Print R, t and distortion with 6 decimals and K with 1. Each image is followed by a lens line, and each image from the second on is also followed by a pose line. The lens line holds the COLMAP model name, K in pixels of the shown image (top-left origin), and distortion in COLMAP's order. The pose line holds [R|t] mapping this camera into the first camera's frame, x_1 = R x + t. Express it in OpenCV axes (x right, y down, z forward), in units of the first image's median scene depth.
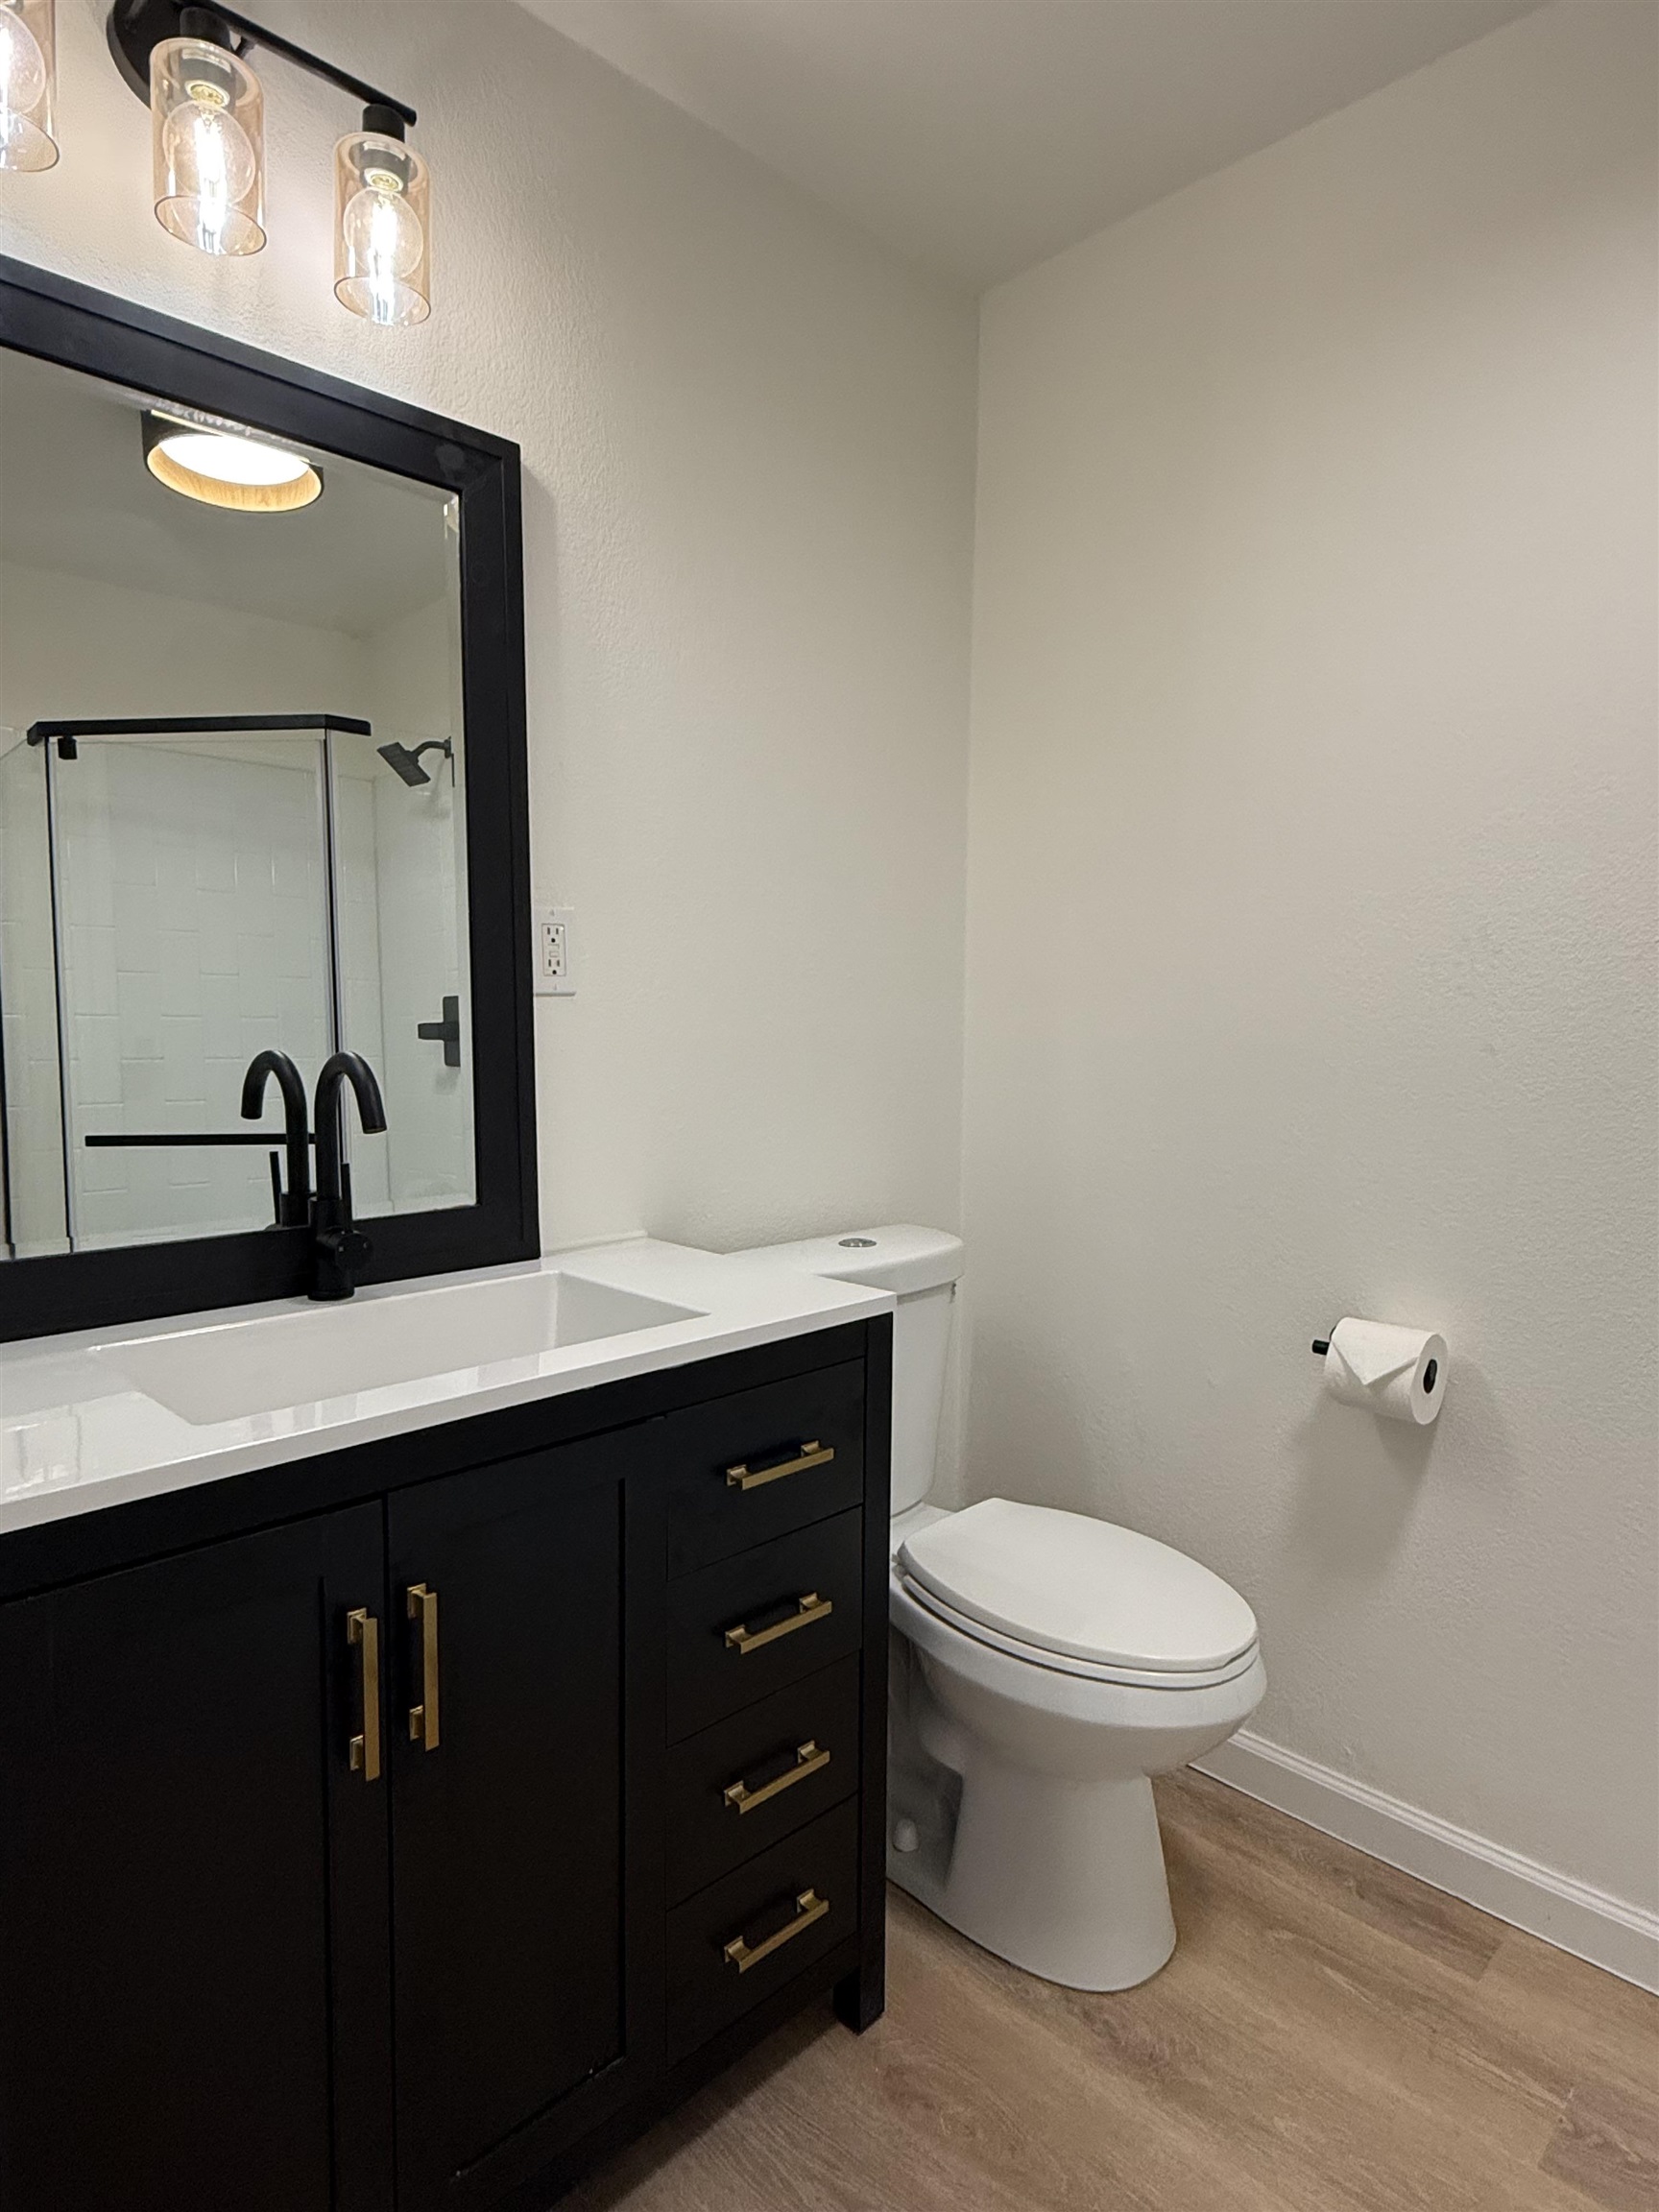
lens RADIAL K [[1229.9, 0, 829.3], [0, 1229.9, 1101.4], [0, 0, 1]] dist [-0.000395, 0.000005]
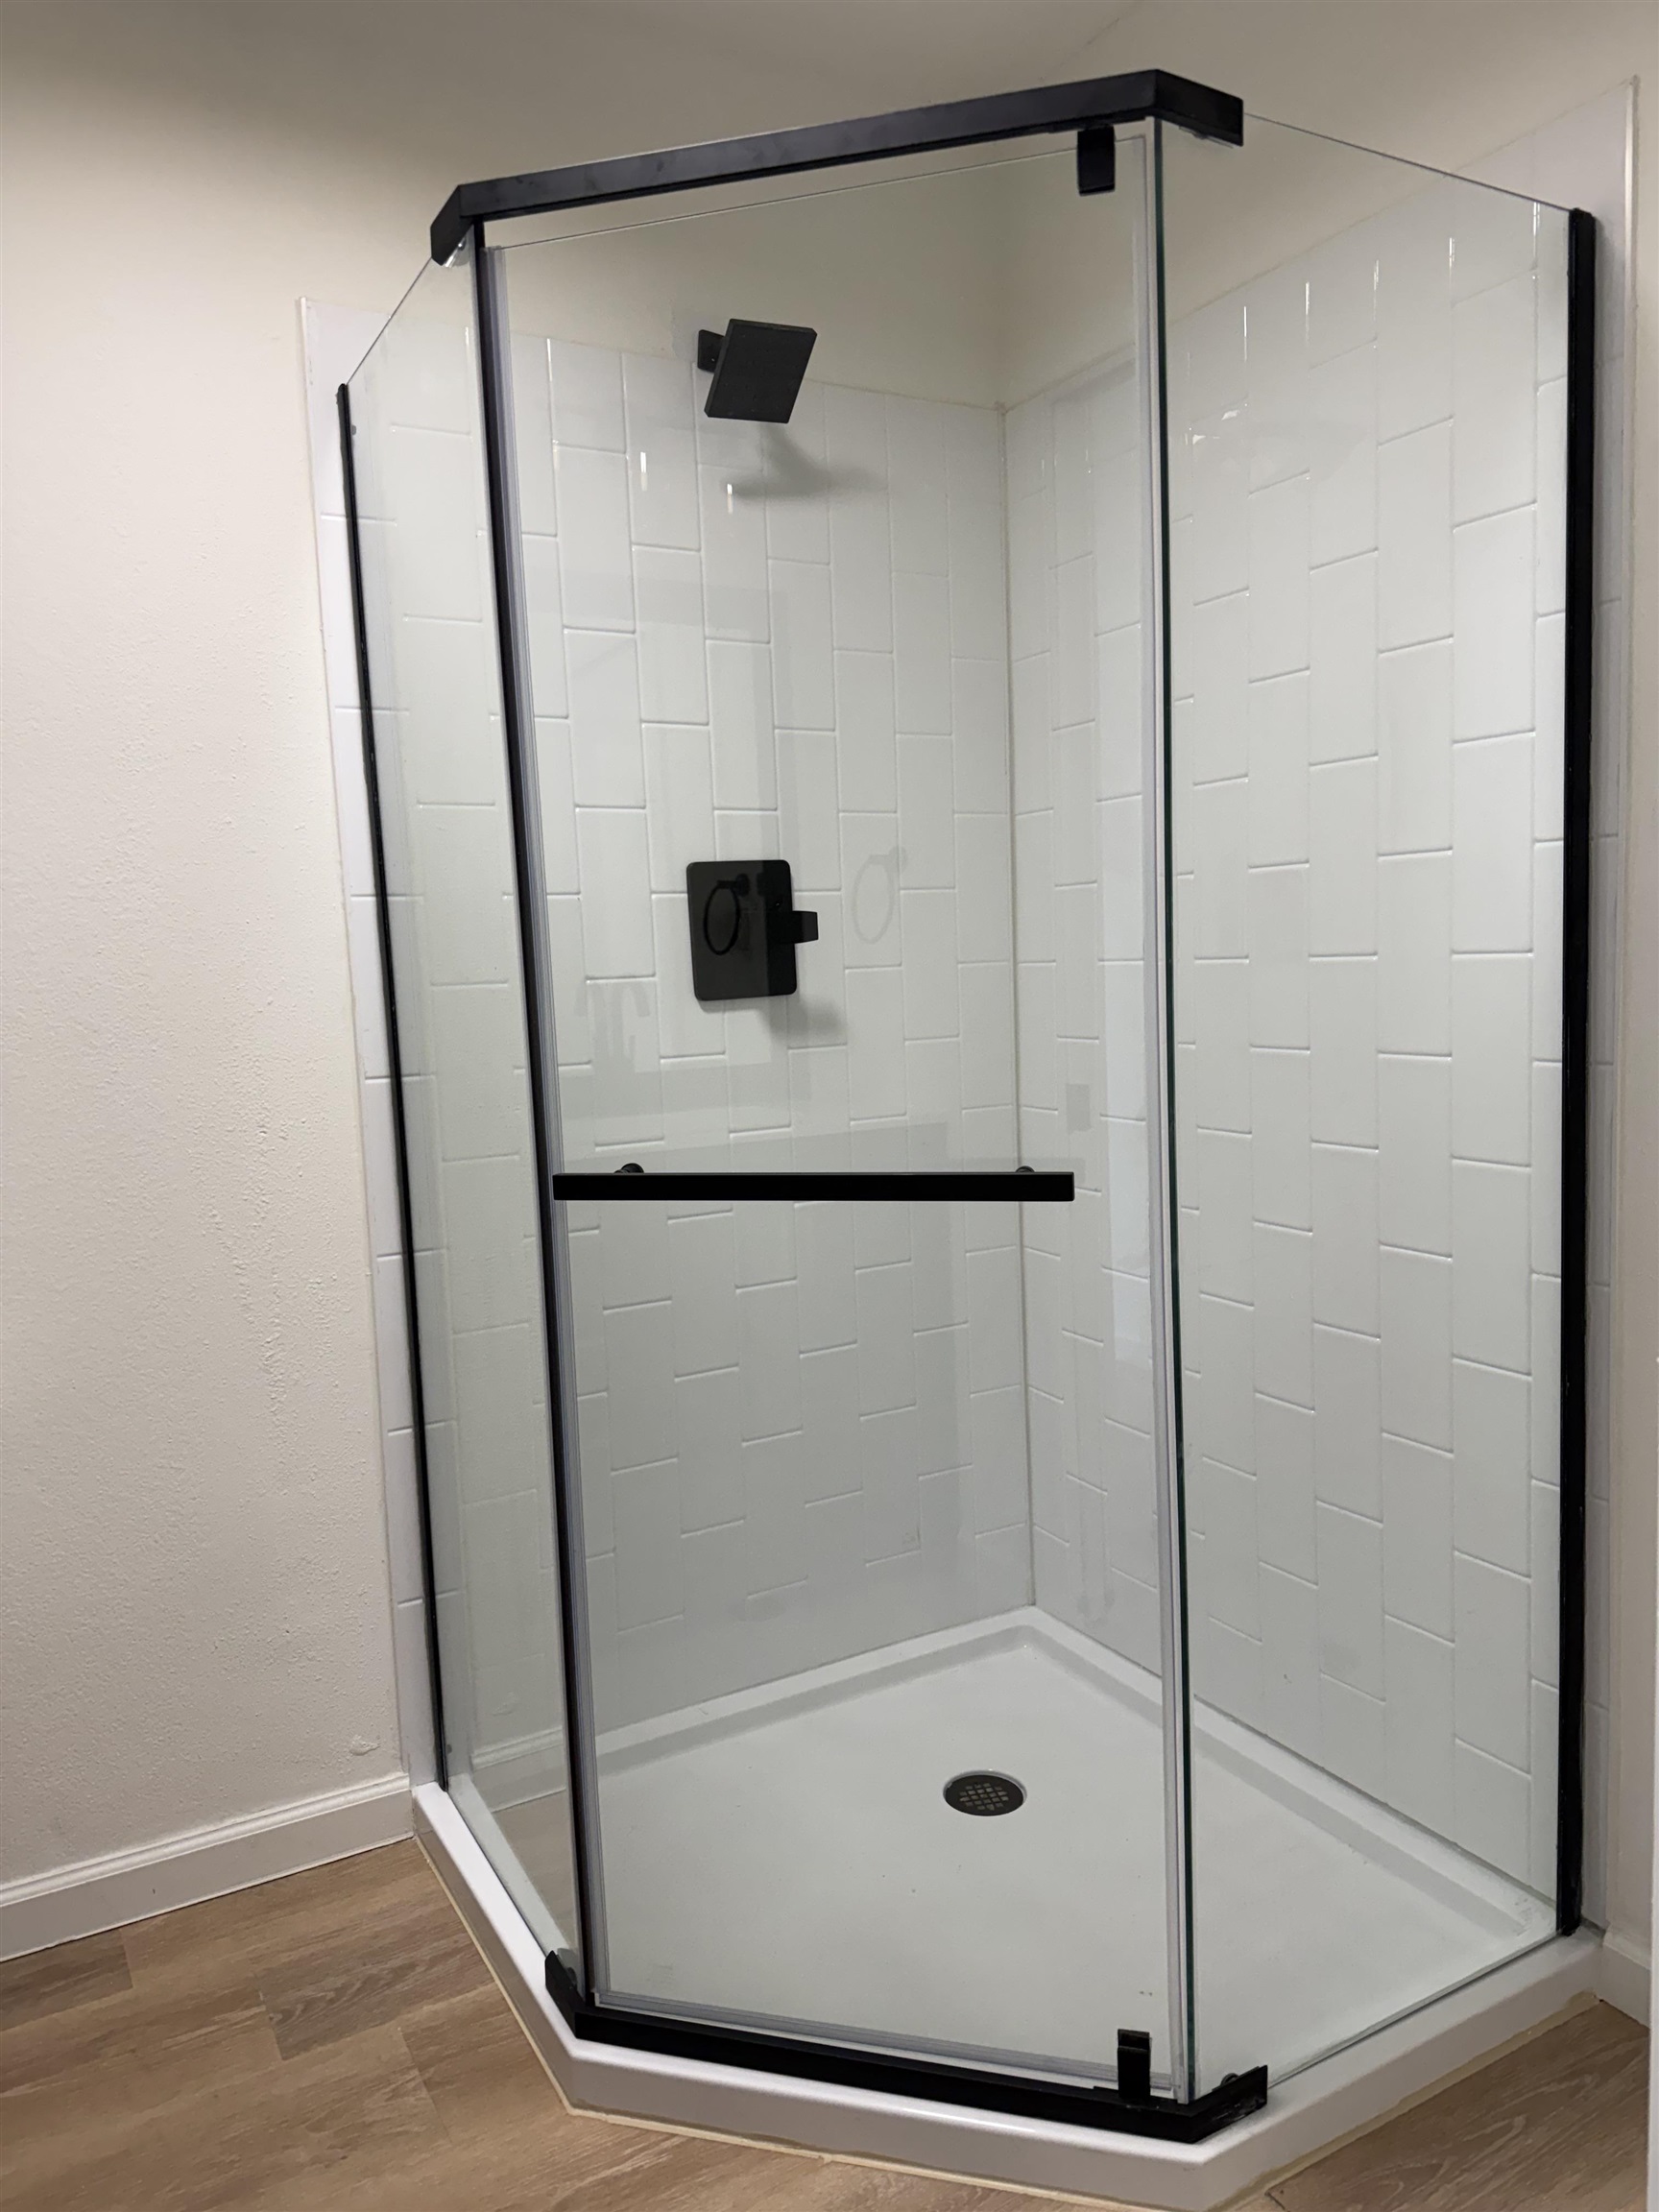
lens RADIAL K [[1566.6, 0, 829.4], [0, 1566.6, 1108.0], [0, 0, 1]] dist [0.069234, -0.030498]
pose [[0.265652, -0.113215, 0.957398, -0.458676], [0.102518, 0.990767, 0.088715, 0.001064], [-0.958603, 0.074583, 0.274806, 0.117717]]
